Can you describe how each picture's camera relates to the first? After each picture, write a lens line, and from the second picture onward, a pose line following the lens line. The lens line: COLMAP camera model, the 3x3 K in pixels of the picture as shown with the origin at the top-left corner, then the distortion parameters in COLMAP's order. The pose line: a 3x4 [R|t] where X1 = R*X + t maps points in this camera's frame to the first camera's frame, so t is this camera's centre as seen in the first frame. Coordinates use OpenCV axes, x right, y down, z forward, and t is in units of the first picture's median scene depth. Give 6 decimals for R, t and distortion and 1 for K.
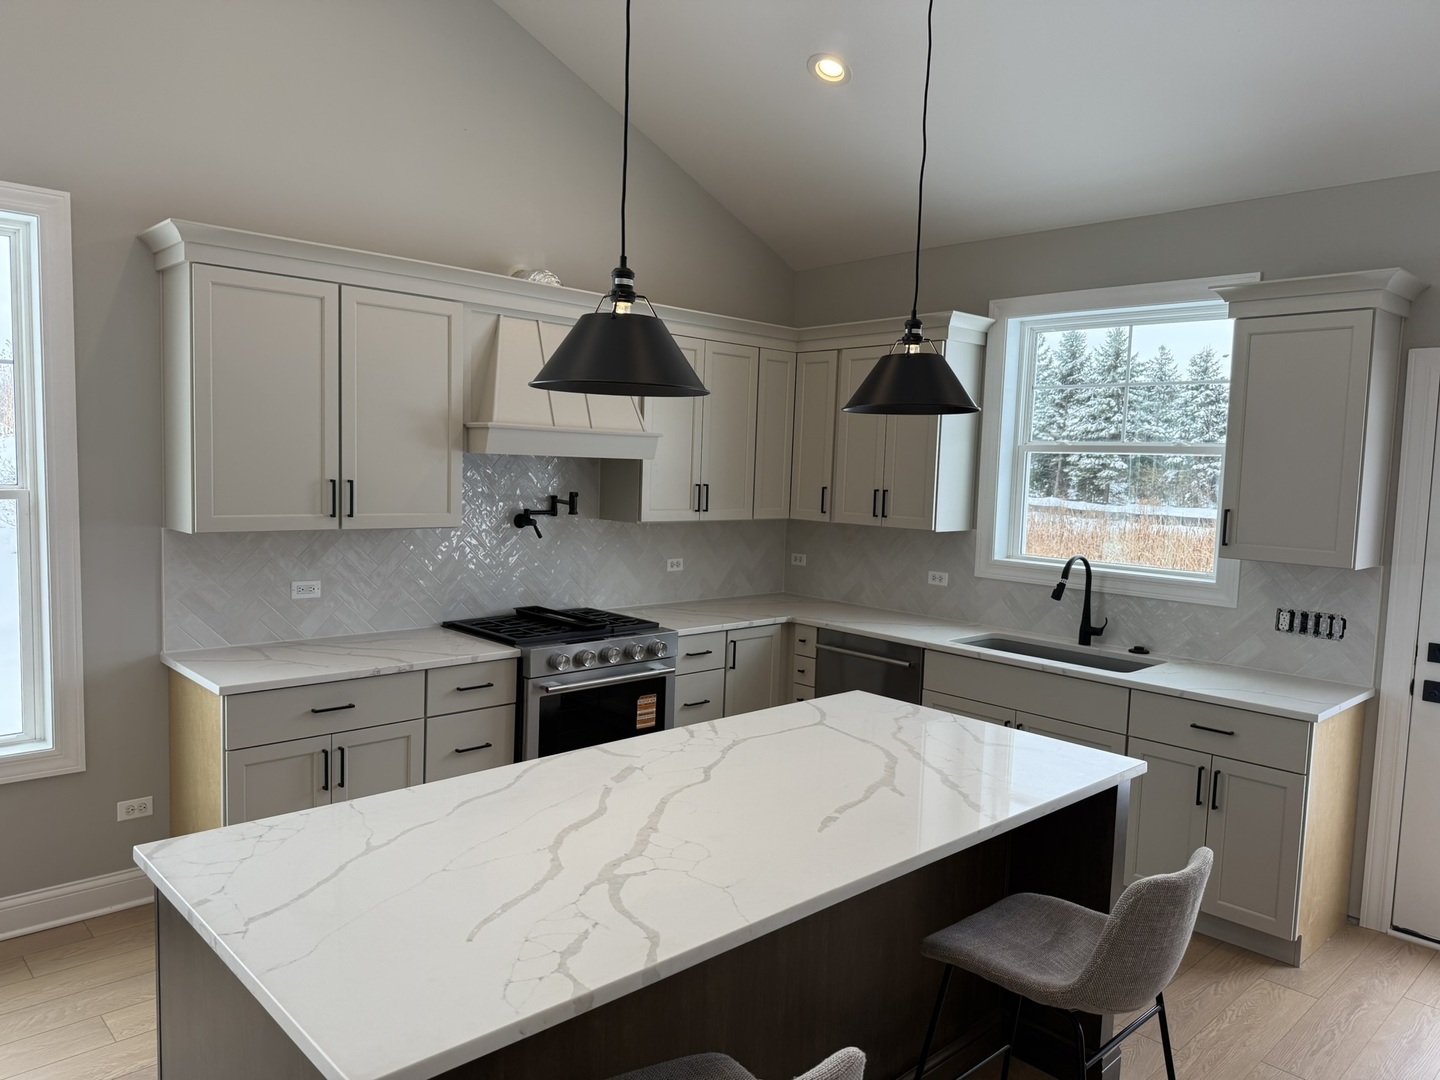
lens RADIAL K [[1017.3, 0, 720.3], [0, 1017.3, 542.2], [0, 0, 1]] dist [0.028325, -0.030620]
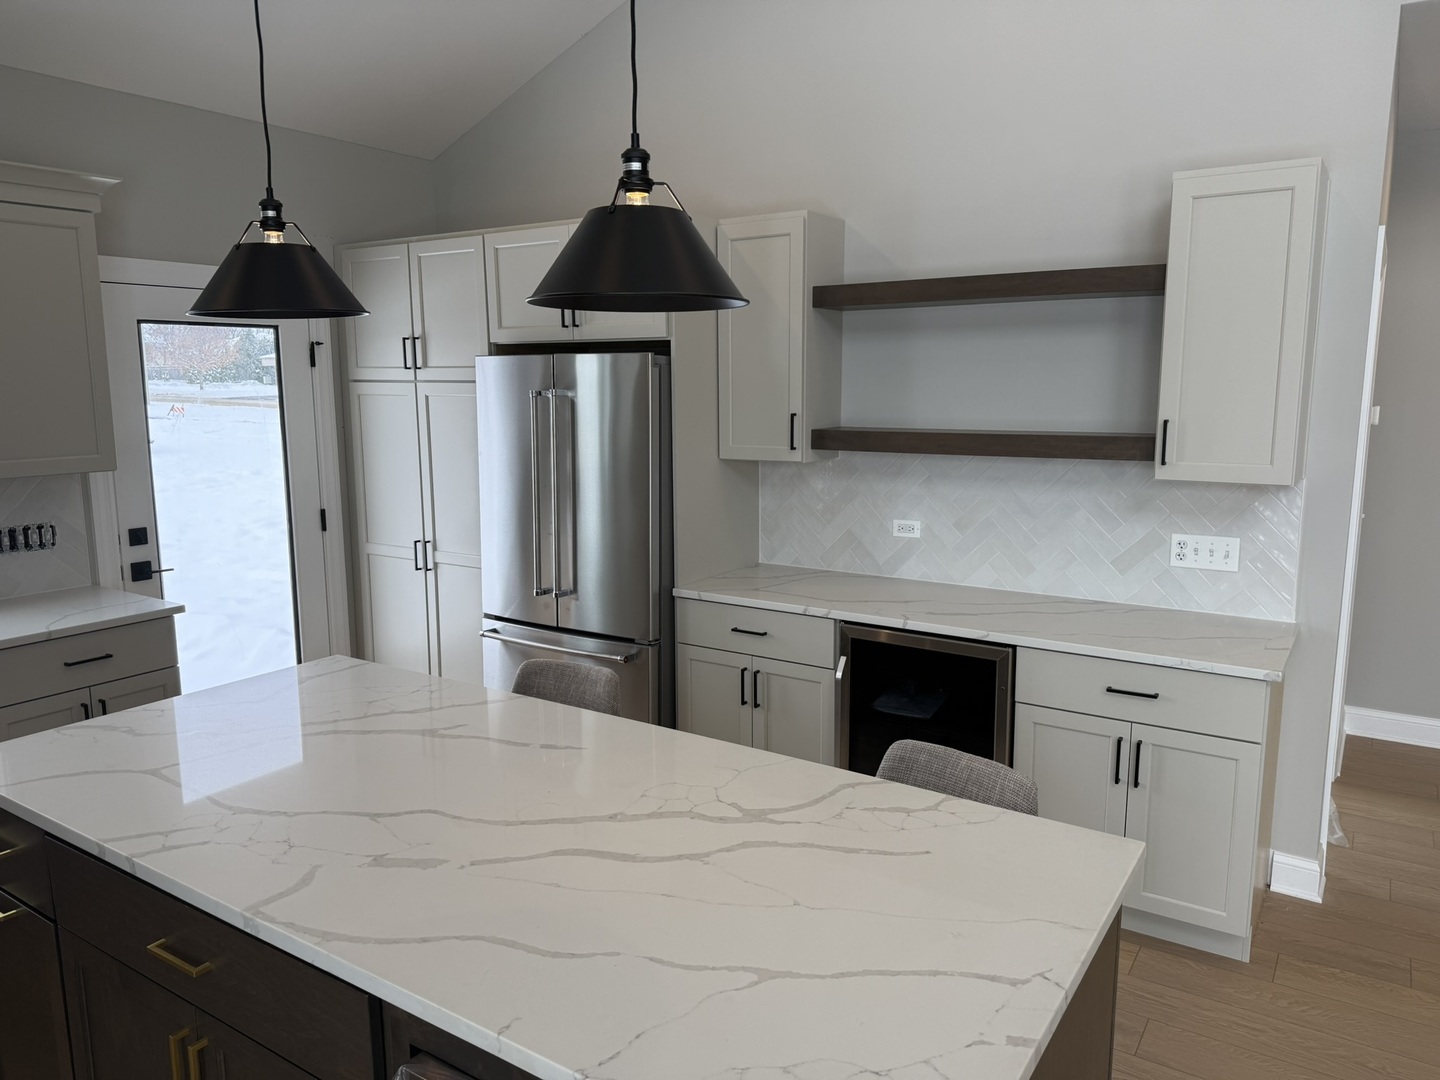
lens RADIAL K [[1017.3, 0, 717.9], [0, 1017.3, 541.0], [0, 0, 1]] dist [0.028325, -0.030620]
pose [[-0.228151, -0.191695, 0.954568, -0.810227], [0.082253, 0.973126, 0.215081, -0.117734], [-0.970145, 0.127588, -0.206253, 0.987351]]
